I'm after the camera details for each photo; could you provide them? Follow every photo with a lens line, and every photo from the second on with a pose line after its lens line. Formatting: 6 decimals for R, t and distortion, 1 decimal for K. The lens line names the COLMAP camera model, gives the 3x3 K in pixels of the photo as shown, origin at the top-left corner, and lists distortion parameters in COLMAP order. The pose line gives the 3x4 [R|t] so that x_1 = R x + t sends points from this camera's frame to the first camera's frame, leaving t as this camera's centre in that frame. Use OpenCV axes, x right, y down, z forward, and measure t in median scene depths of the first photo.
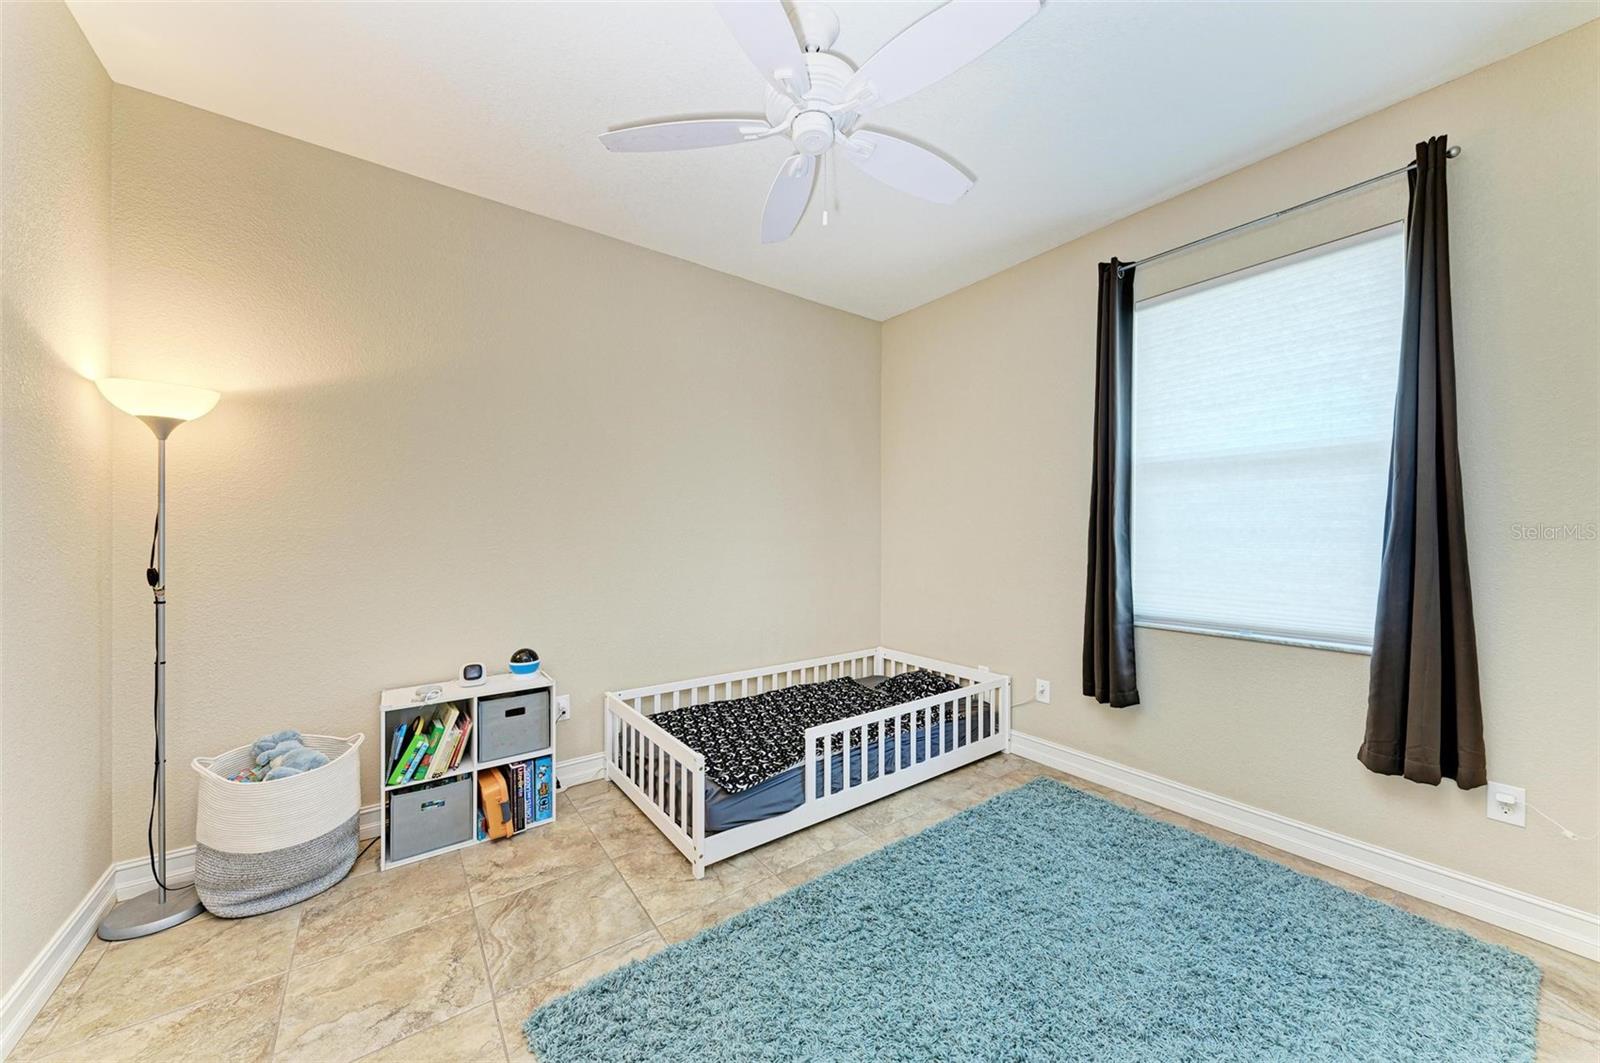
lens RADIAL K [[561.3, 0, 801.7], [0, 561.3, 534.0], [0, 0, 1]] dist [0.010636, 0.000002]
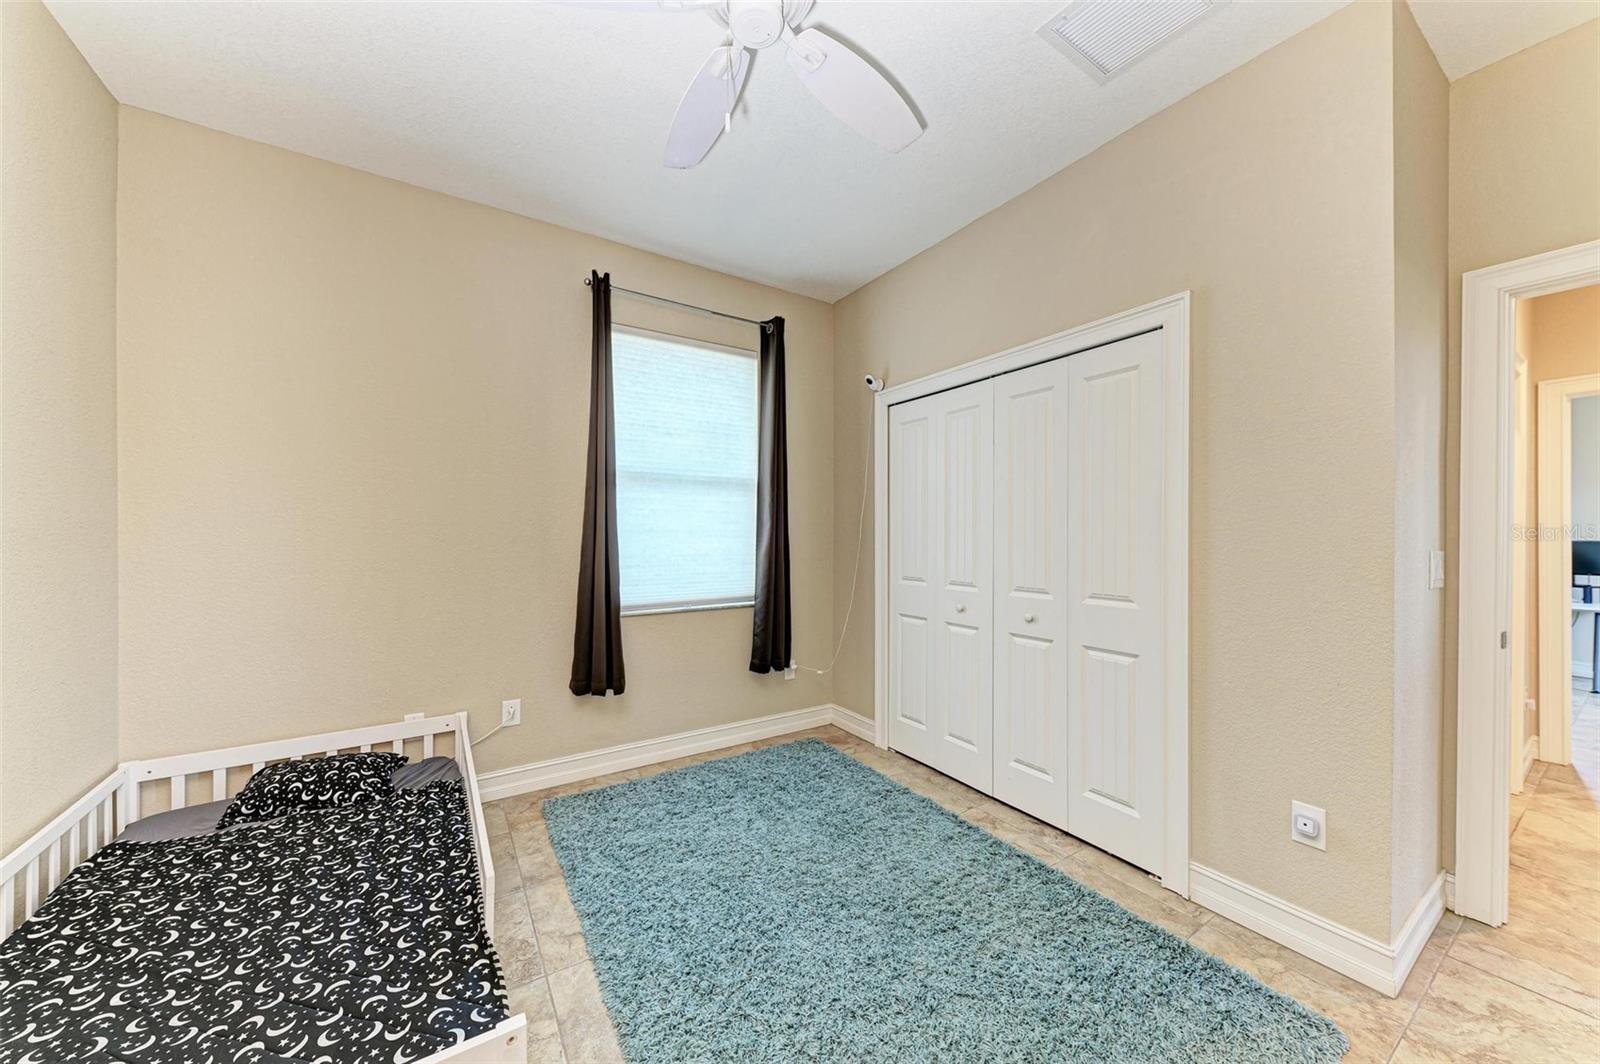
lens RADIAL K [[561.3, 0, 801.7], [0, 561.3, 534.5], [0, 0, 1]] dist [0.010636, 0.000002]
pose [[0.063459, -0.006428, 0.997964, -0.499141], [-0.002428, 0.999975, 0.006595, -0.007538], [-0.997982, -0.002842, 0.063442, 0.589876]]
